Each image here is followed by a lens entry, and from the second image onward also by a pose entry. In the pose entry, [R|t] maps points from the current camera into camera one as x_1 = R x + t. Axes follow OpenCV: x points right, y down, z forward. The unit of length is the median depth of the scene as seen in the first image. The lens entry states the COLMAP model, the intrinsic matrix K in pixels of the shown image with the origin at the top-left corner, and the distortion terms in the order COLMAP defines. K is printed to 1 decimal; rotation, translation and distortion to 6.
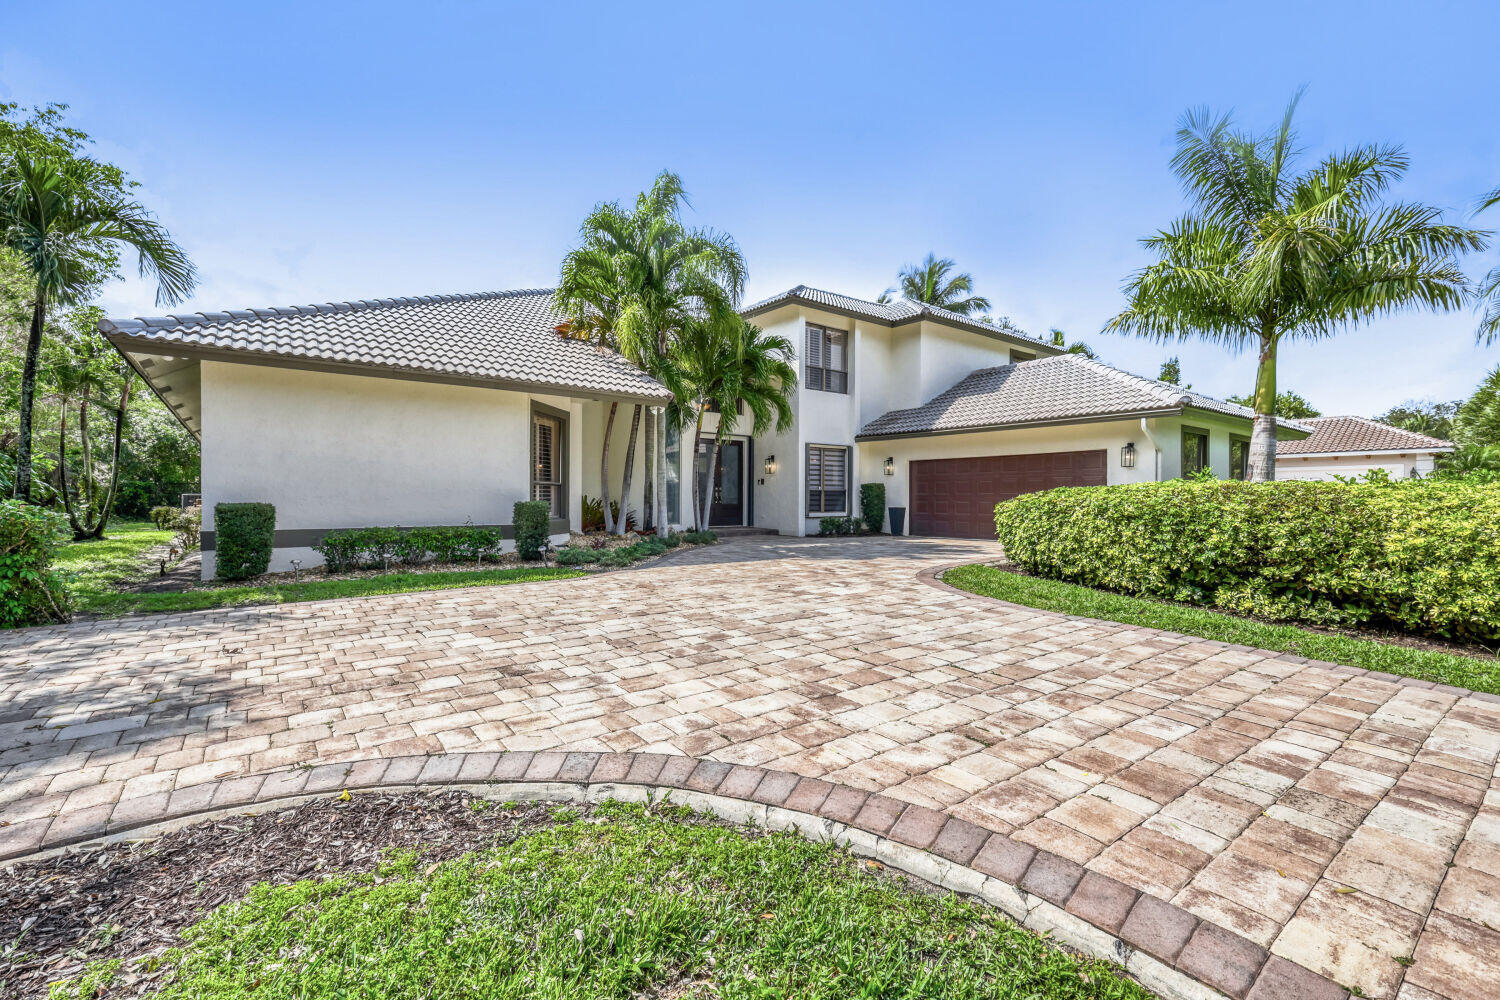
lens RADIAL K [[659.5, 0, 741.5], [0, 659.5, 491.4], [0, 0, 1]] dist [0.002034, -0.000125]
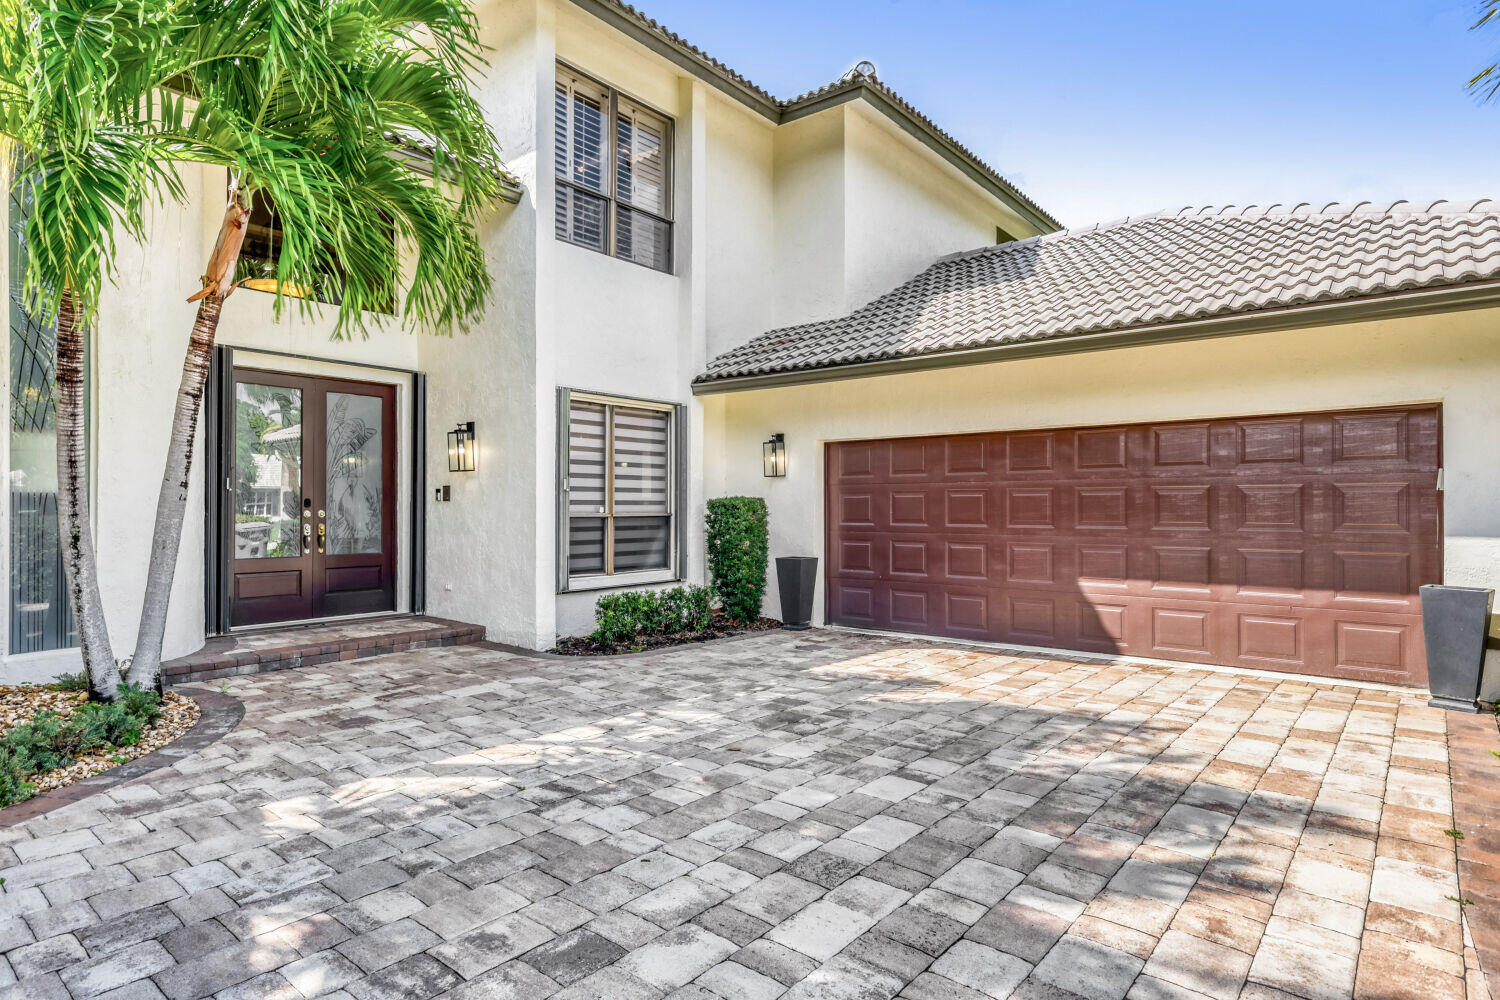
lens RADIAL K [[834.4, 0, 747.7], [0, 834.4, 499.0], [0, 0, 1]] dist [-0.001421, -0.000061]
pose [[0.972744, -0.001434, 0.231876, 0.088789], [0.001063, 0.999998, 0.001726, -0.012271], [-0.231878, -0.001433, 0.972744, 0.509456]]
